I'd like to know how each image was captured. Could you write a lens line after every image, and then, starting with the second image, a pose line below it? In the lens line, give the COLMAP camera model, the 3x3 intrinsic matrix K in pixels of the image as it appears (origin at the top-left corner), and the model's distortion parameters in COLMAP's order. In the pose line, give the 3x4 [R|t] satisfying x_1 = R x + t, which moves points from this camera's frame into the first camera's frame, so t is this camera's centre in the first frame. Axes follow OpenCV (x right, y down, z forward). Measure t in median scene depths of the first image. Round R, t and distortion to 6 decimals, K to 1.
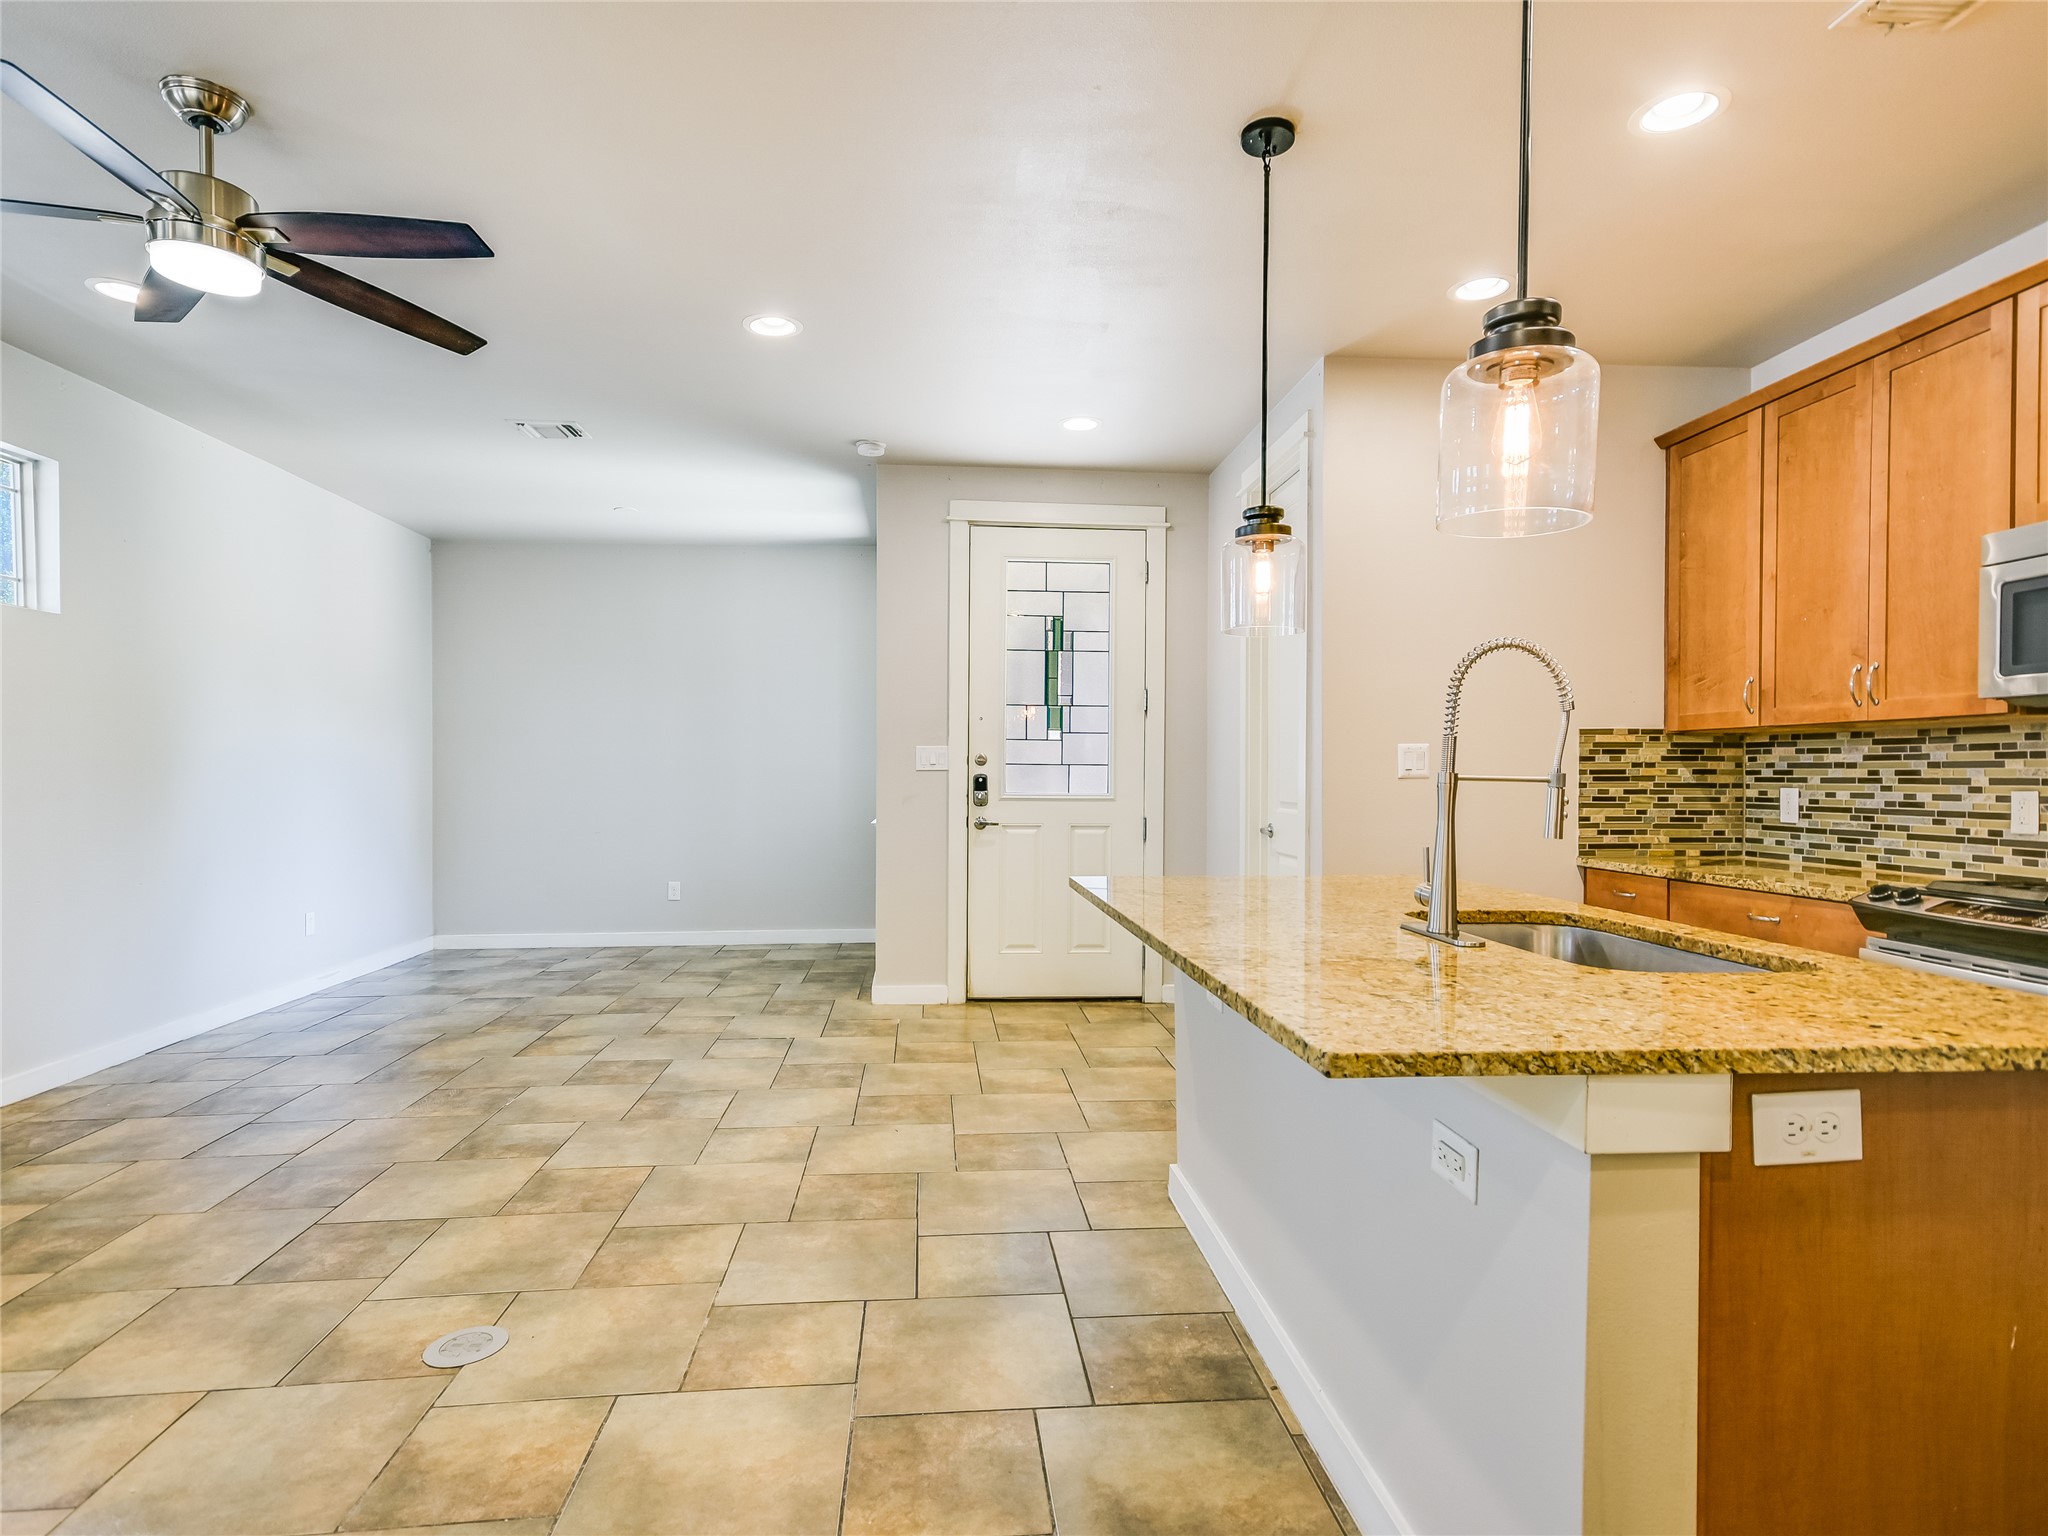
lens RADIAL K [[1169.0, 0, 1029.6], [0, 1169.0, 772.2], [0, 0, 1]] dist [0.025472, 0.000518]
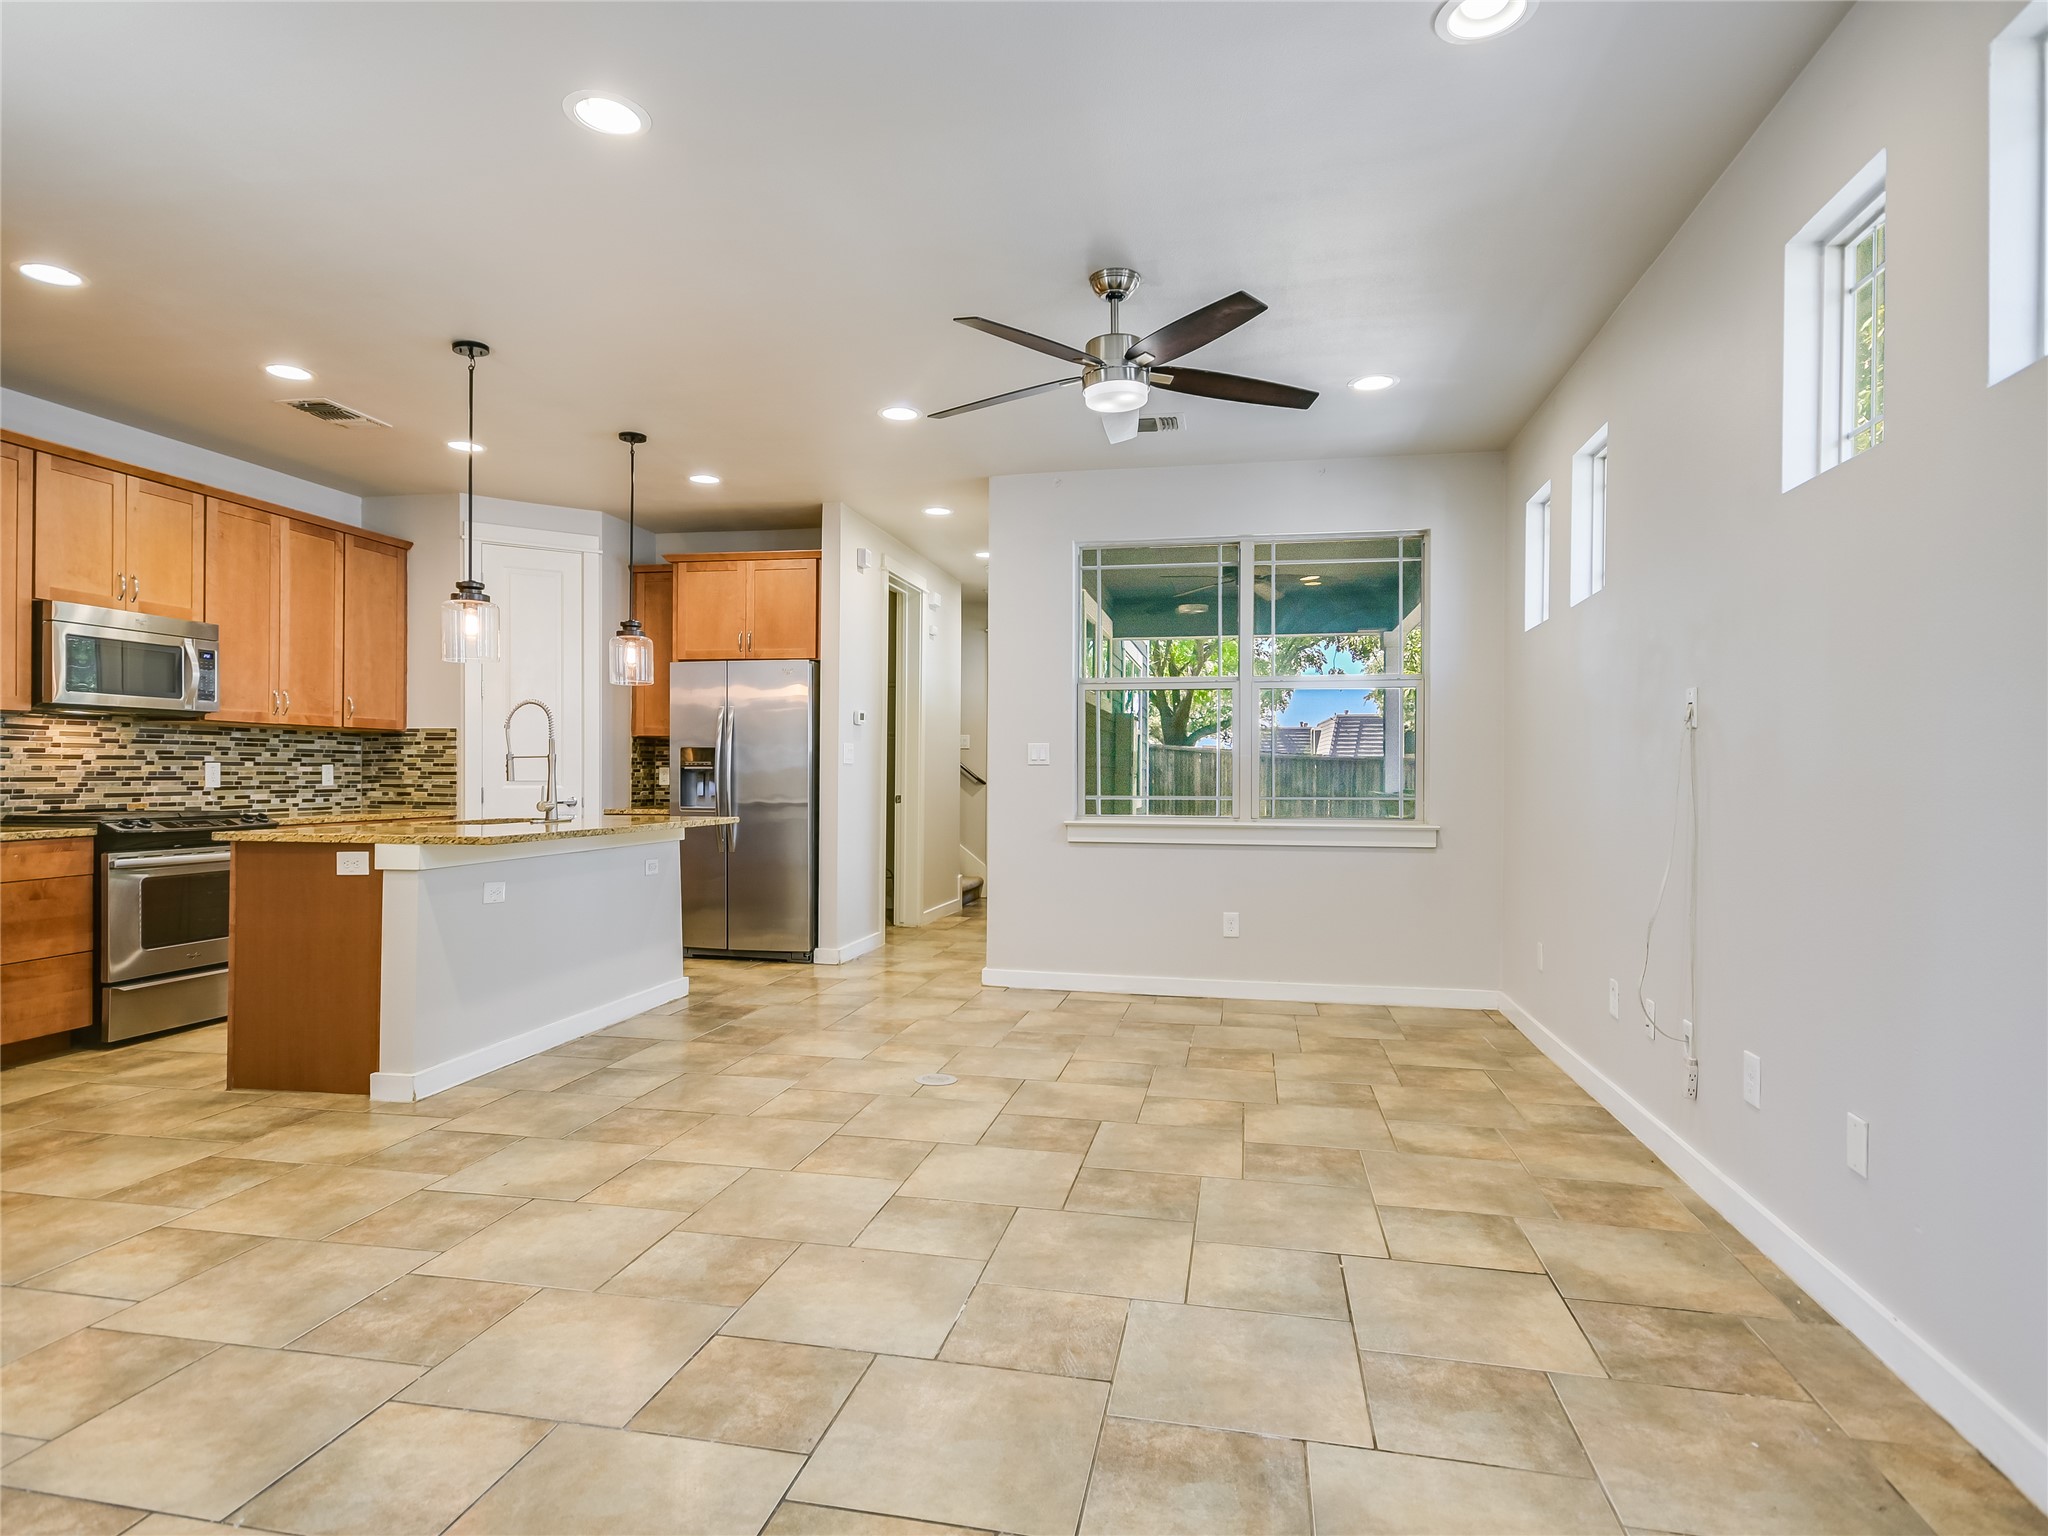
lens RADIAL K [[1169.0, 0, 1012.4], [0, 1169.0, 779.4], [0, 0, 1]] dist [0.025472, 0.000518]
pose [[-0.960645, -0.009856, 0.277602, -0.758493], [-0.008065, 0.999939, 0.007595, 0.015789], [-0.277660, 0.005057, -0.960666, 1.881339]]
